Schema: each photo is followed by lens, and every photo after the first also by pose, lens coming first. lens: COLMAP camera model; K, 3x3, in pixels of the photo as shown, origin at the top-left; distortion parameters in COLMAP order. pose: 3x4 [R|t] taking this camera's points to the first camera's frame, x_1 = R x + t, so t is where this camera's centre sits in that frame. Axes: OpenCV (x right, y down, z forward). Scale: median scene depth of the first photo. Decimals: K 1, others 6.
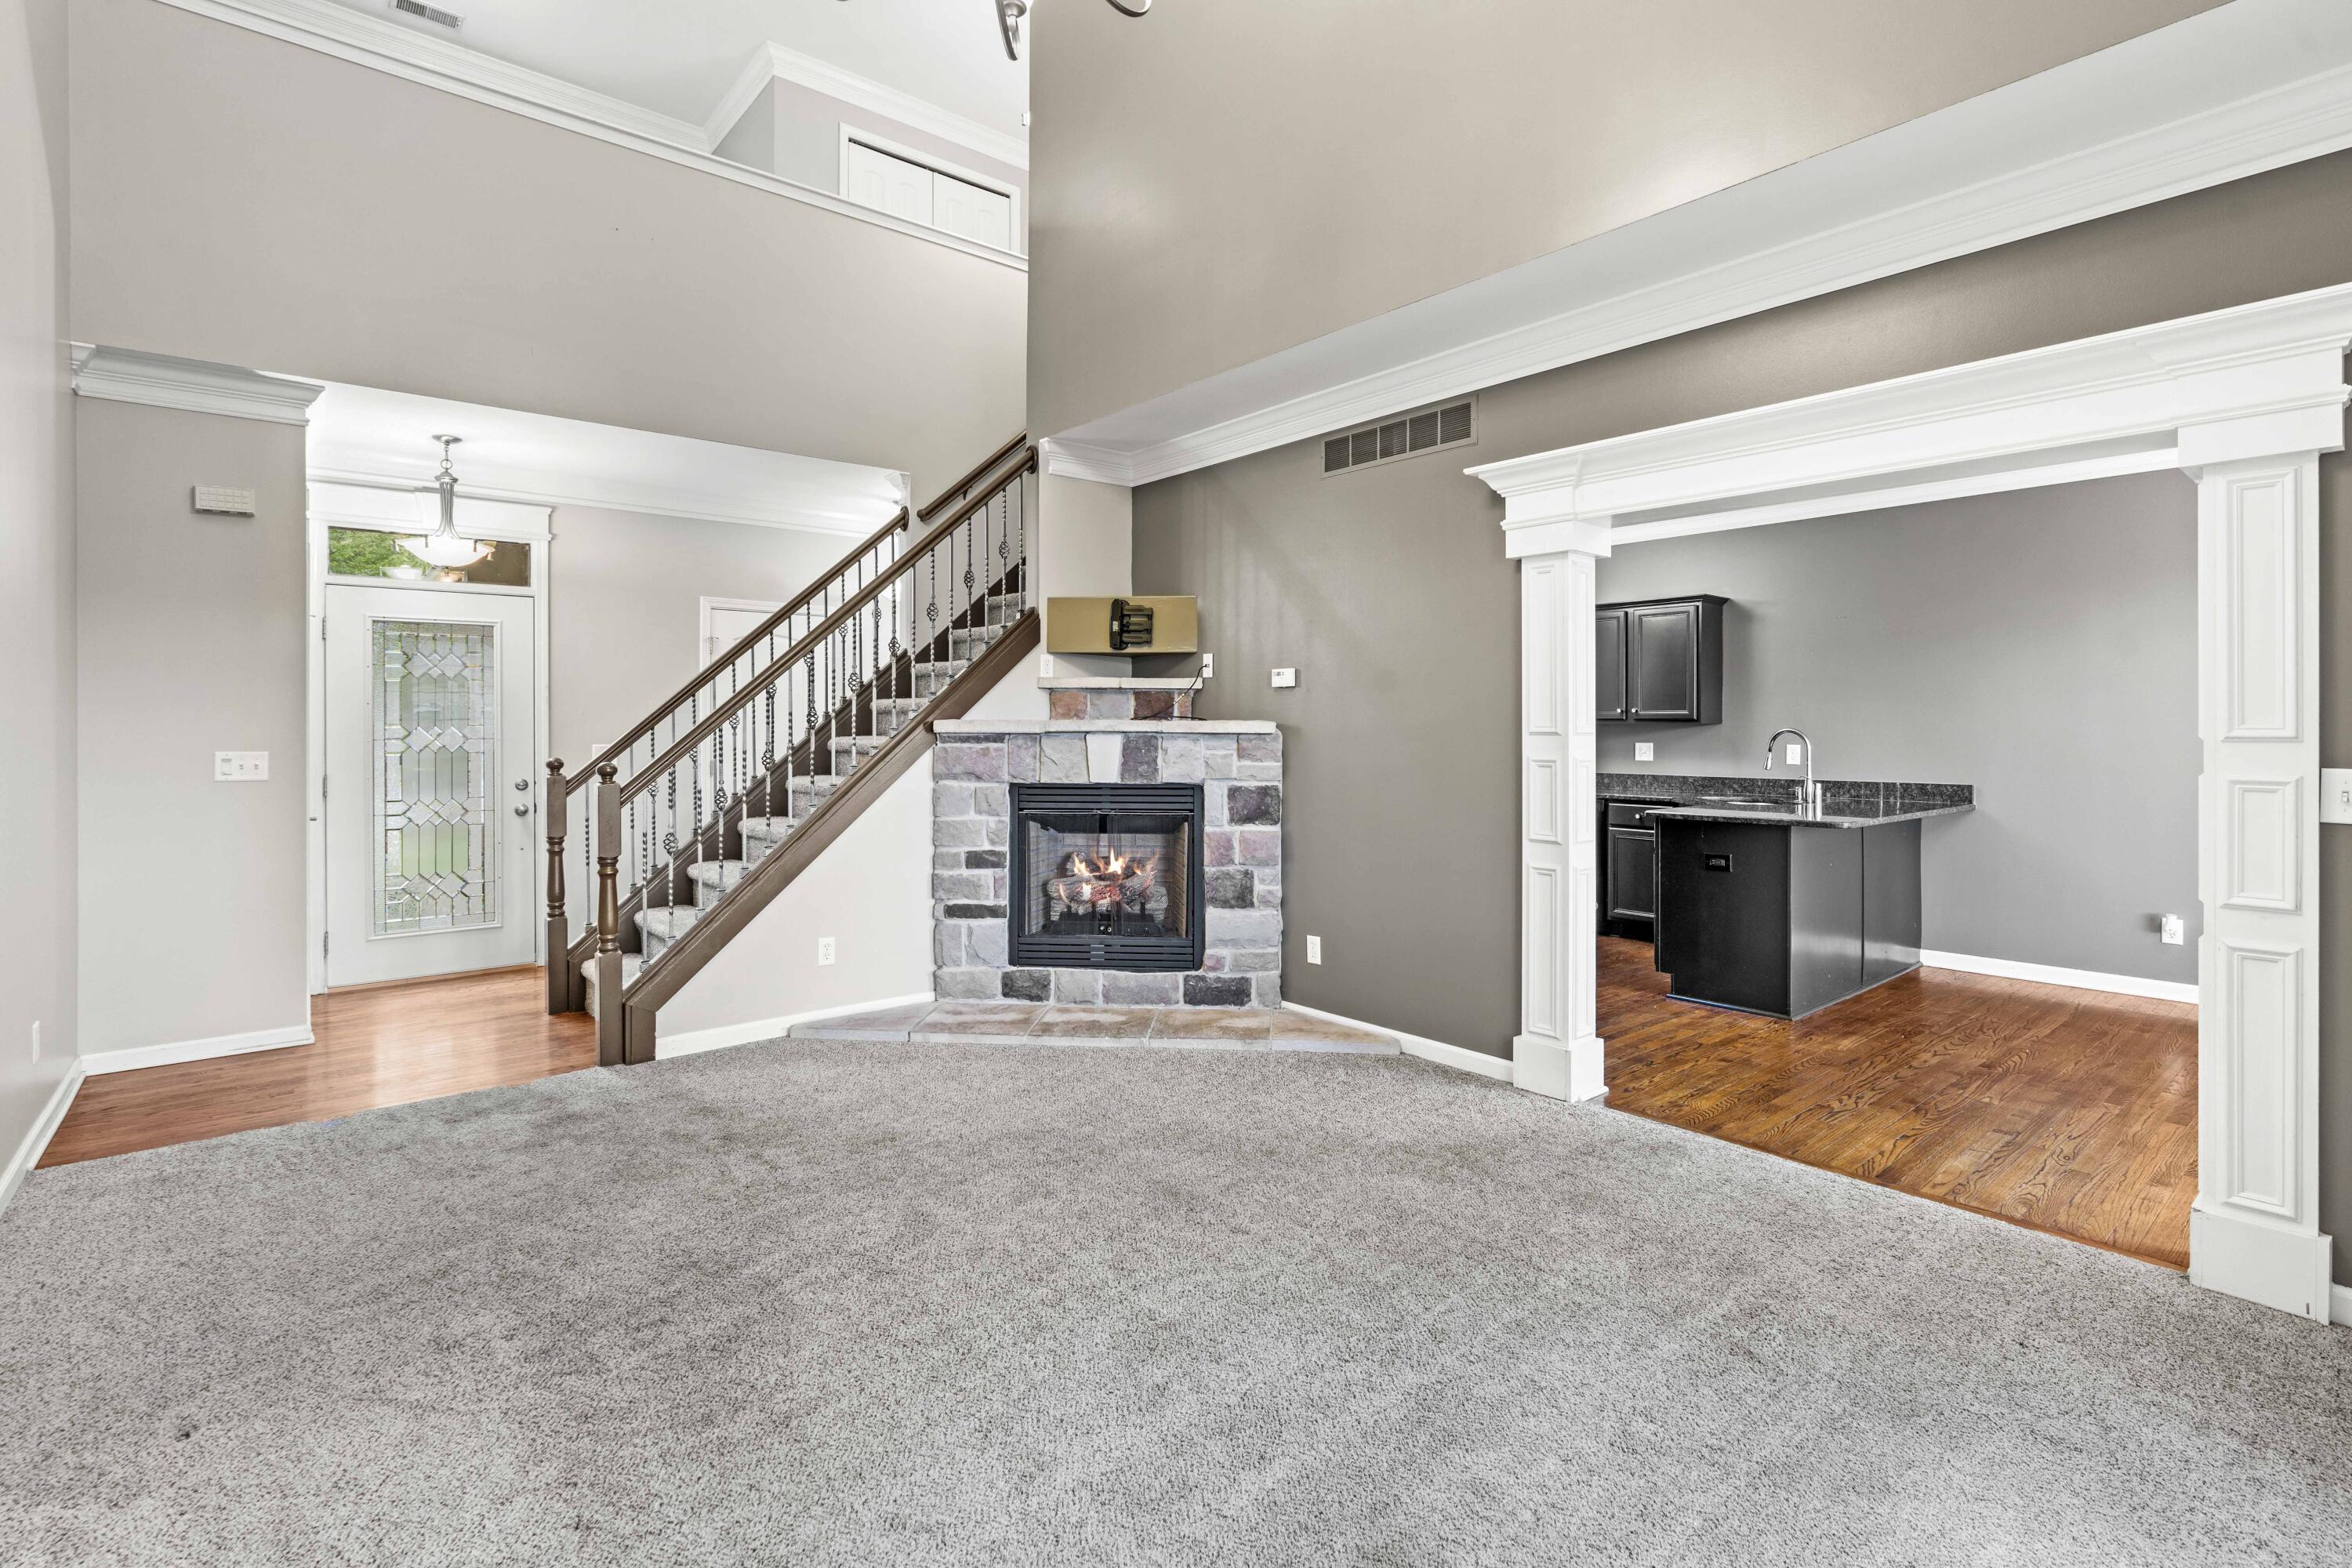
lens RADIAL K [[1087.1, 0, 1176.6], [0, 1087.1, 733.6], [0, 0, 1]] dist [-0.005128, -0.000220]
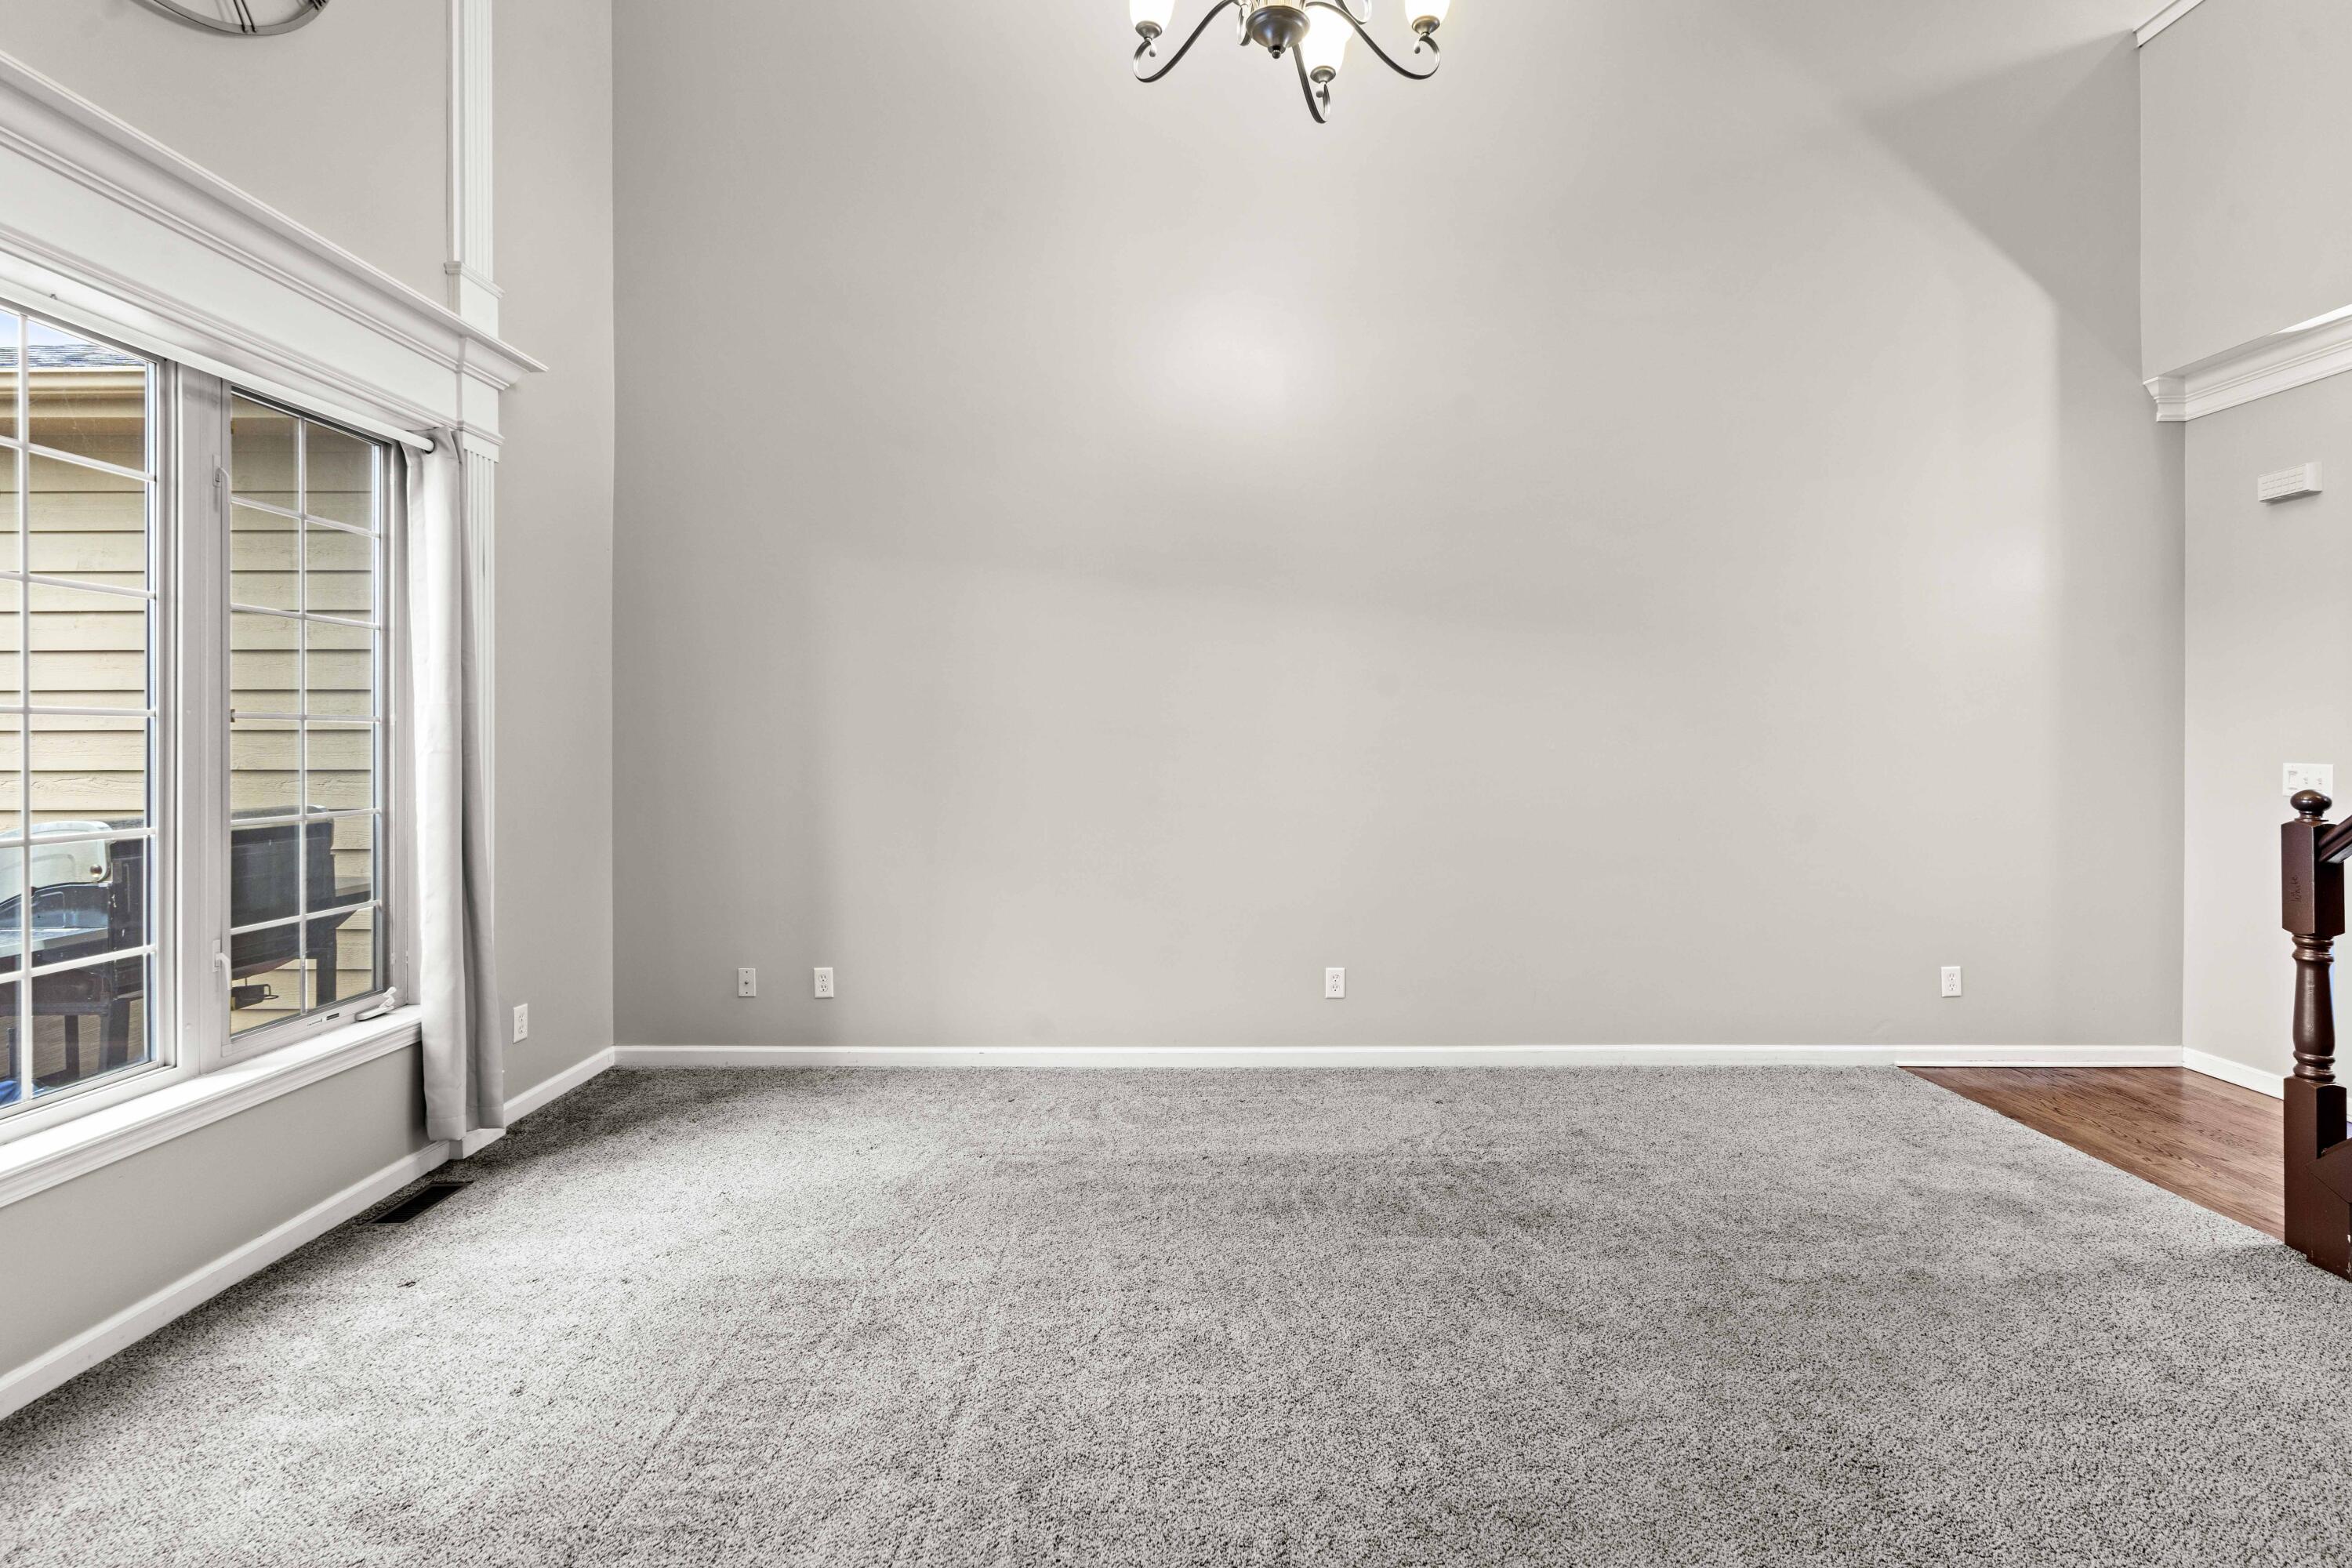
lens RADIAL K [[1087.1, 0, 1176.6], [0, 1087.1, 733.6], [0, 0, 1]] dist [-0.005128, -0.000220]
pose [[-0.637498, -0.001642, -0.770450, 0.422686], [-0.004624, 0.999988, 0.001694, -0.006682], [0.770438, 0.004643, -0.637498, 0.897736]]
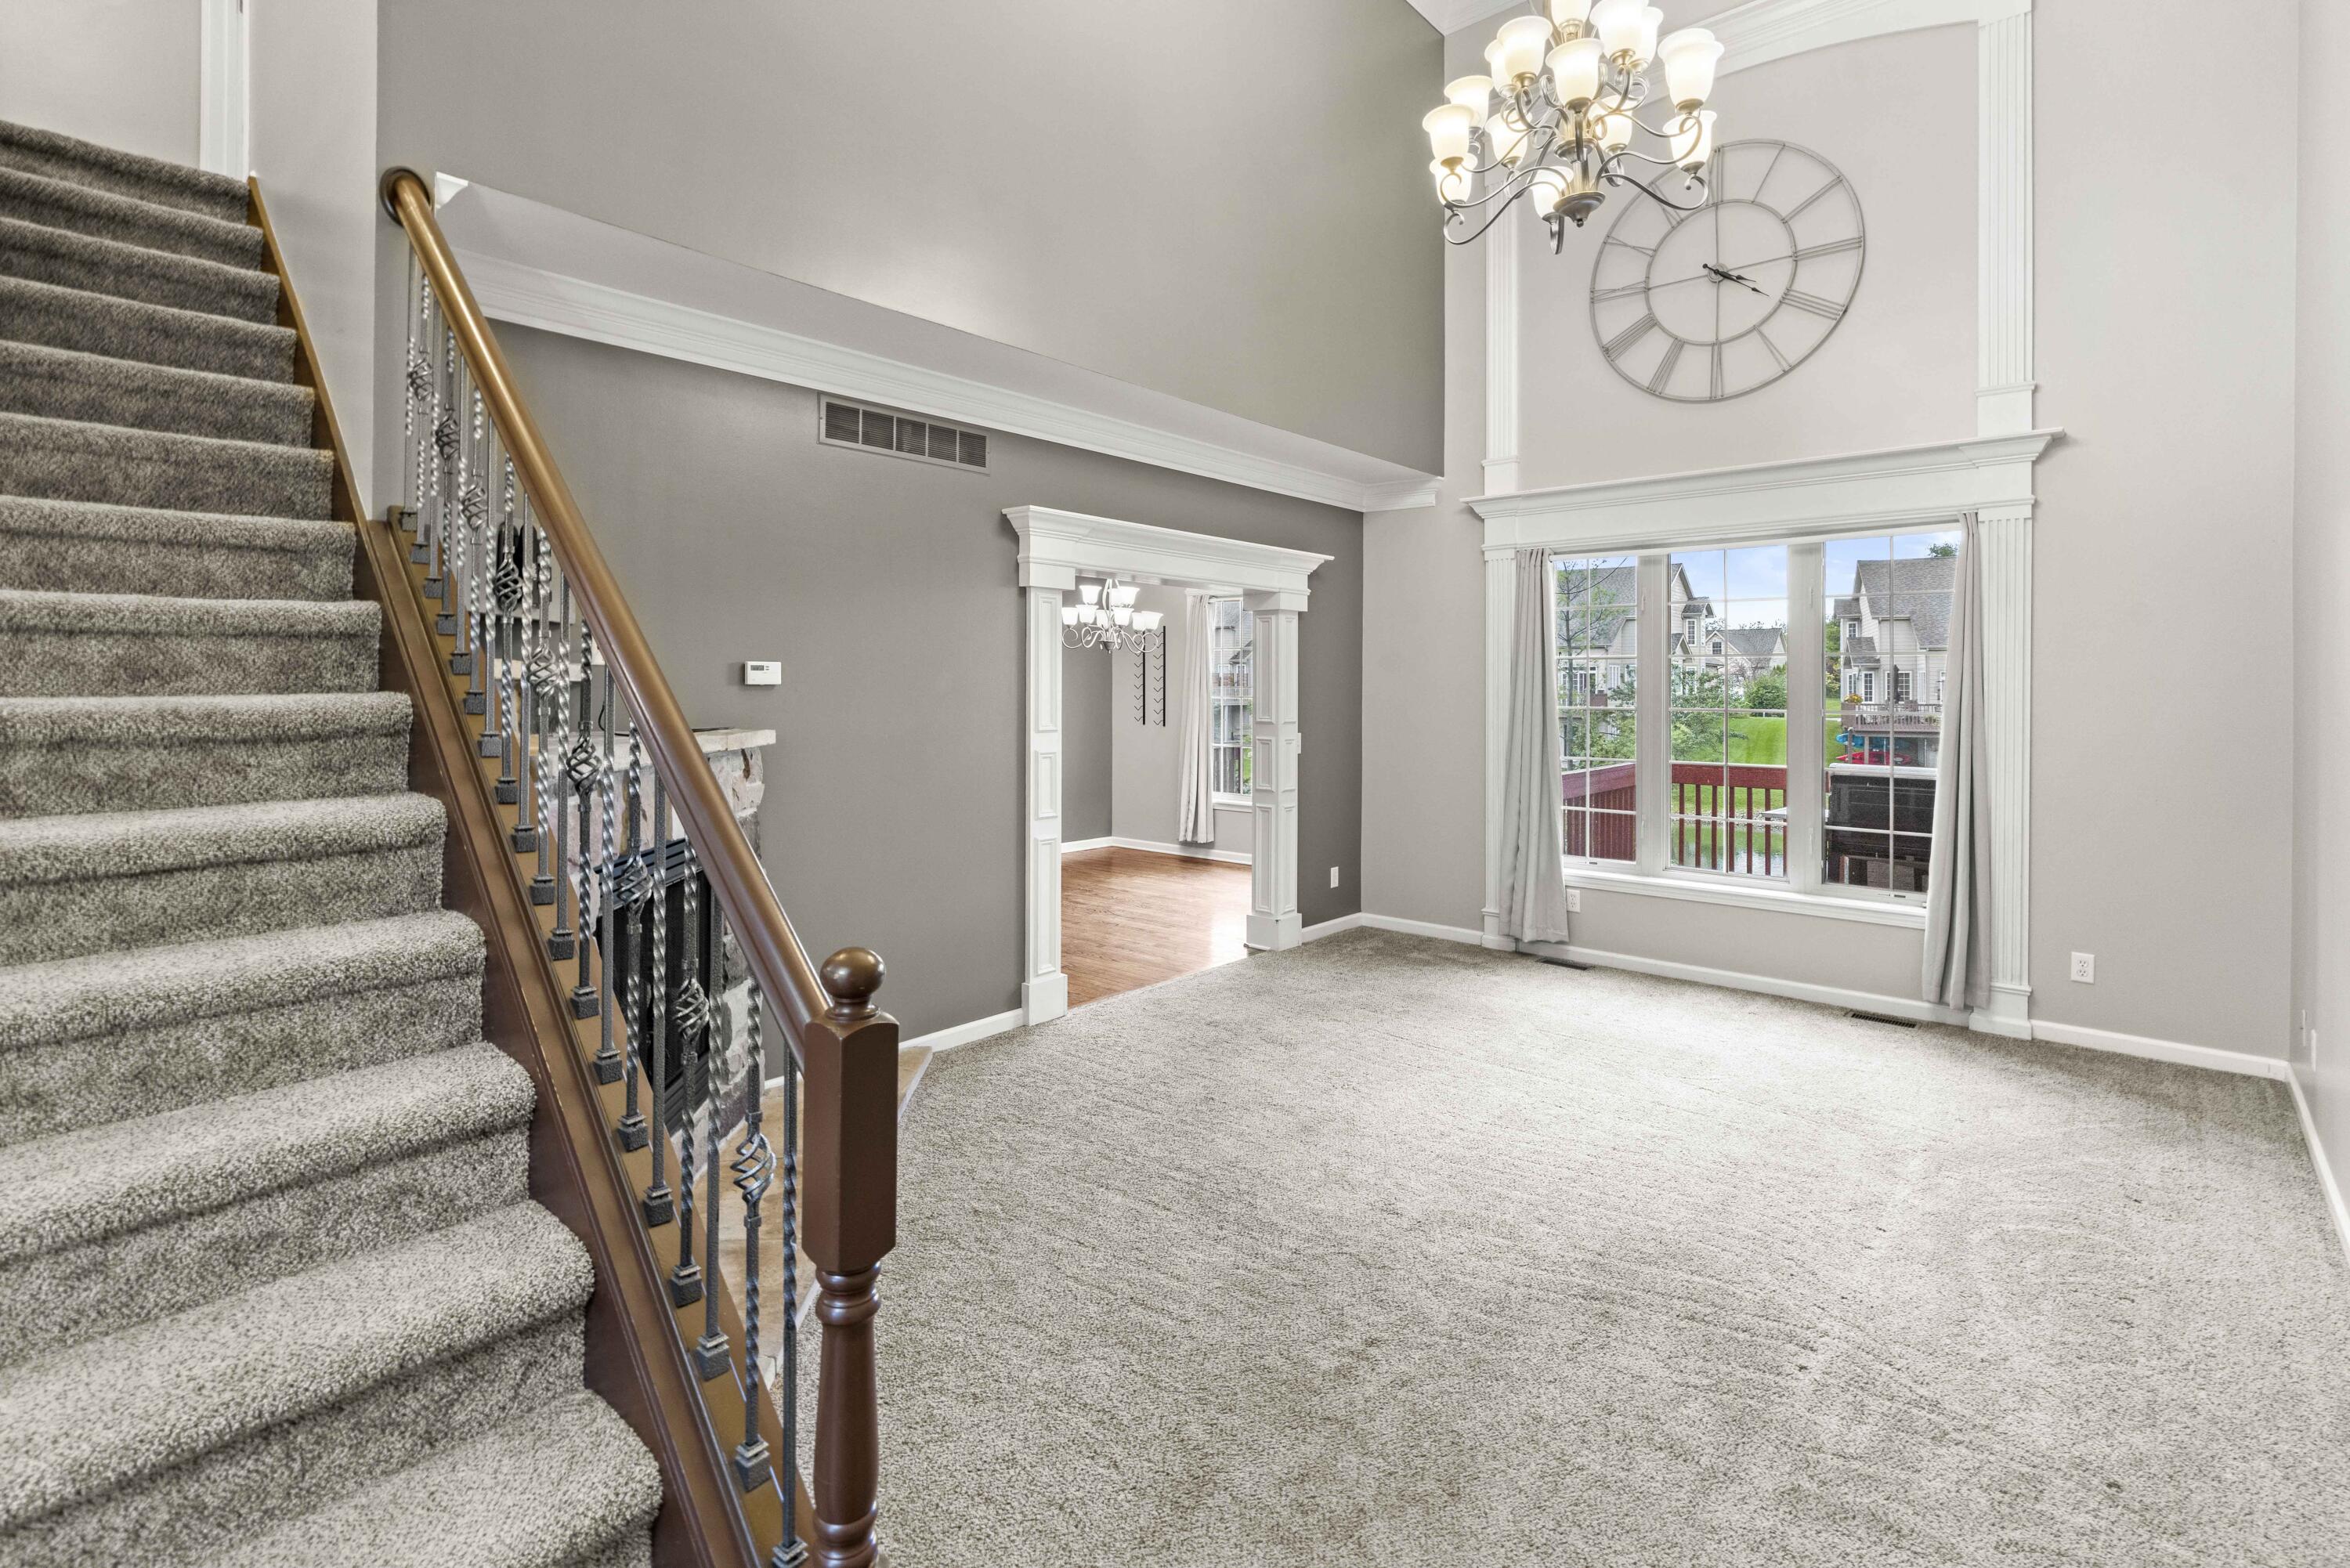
lens RADIAL K [[1095.1, 0, 1172.3], [0, 1095.1, 686.9], [0, 0, 1]] dist [-0.002719, -0.000426]
pose [[-0.150042, -0.003733, 0.988673, -0.858915], [0.003841, 0.999983, 0.004359, -0.051771], [-0.988672, 0.004451, -0.150026, 0.967711]]
